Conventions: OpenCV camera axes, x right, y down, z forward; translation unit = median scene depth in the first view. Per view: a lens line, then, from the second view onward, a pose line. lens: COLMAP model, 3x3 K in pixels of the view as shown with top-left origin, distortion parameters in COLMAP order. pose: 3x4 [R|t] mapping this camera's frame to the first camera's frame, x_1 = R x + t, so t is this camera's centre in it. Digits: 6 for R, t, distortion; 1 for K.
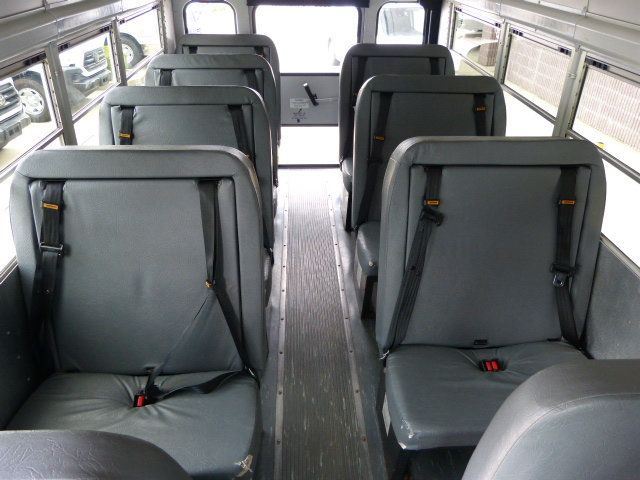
lens RADIAL K [[479.0, 0, 318.8], [0, 479.0, 238.6], [0, 0, 1]] dist [-0.033654, 0.020793]
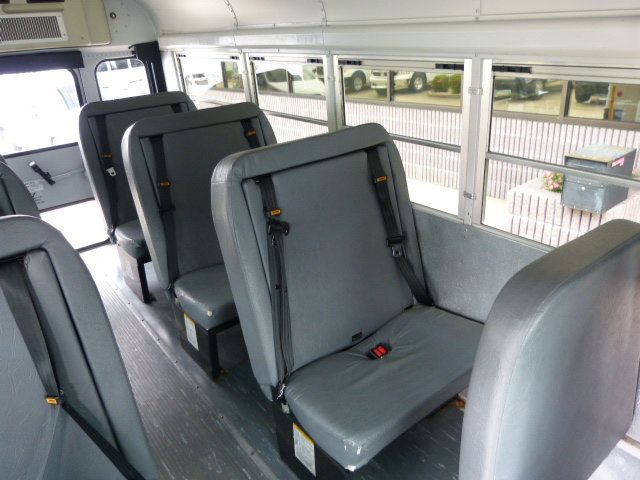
lens RADIAL K [[479.0, 0, 320.4], [0, 479.0, 241.2], [0, 0, 1]] dist [-0.033654, 0.020793]
pose [[0.811559, -0.298954, 0.501995, -0.172139], [0.361089, 0.932091, -0.028670, 0.035488], [-0.459333, 0.204532, 0.864395, 0.140964]]
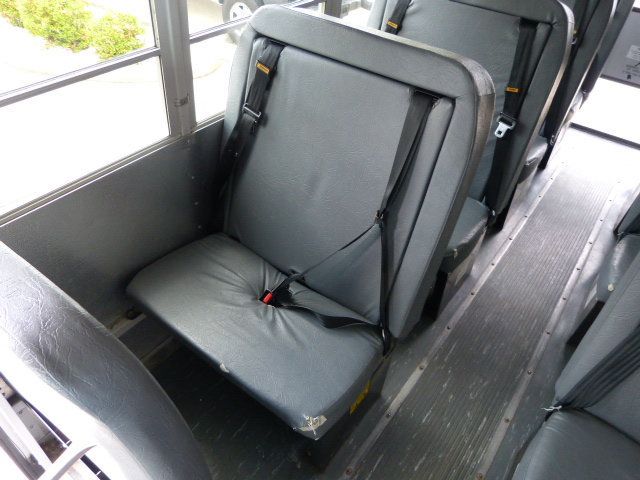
lens RADIAL K [[479.0, 0, 319.9], [0, 479.0, 240.6], [0, 0, 1]] dist [-0.033654, 0.020793]
pose [[0.774384, 0.442950, -0.451801, 0.078608], [-0.371118, 0.896318, 0.242664, -0.028448], [0.512446, -0.020244, 0.858481, 0.212883]]
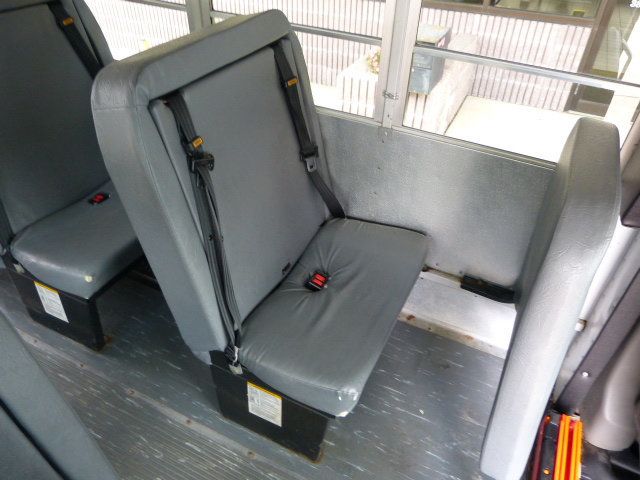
lens RADIAL K [[479.0, 0, 316.8], [0, 479.0, 243.3], [0, 0, 1]] dist [-0.033654, 0.020793]
pose [[0.478324, -0.546799, 0.687181, -0.230953], [0.431098, 0.827932, 0.358724, -0.121909], [-0.765089, 0.124656, 0.631743, 0.411145]]
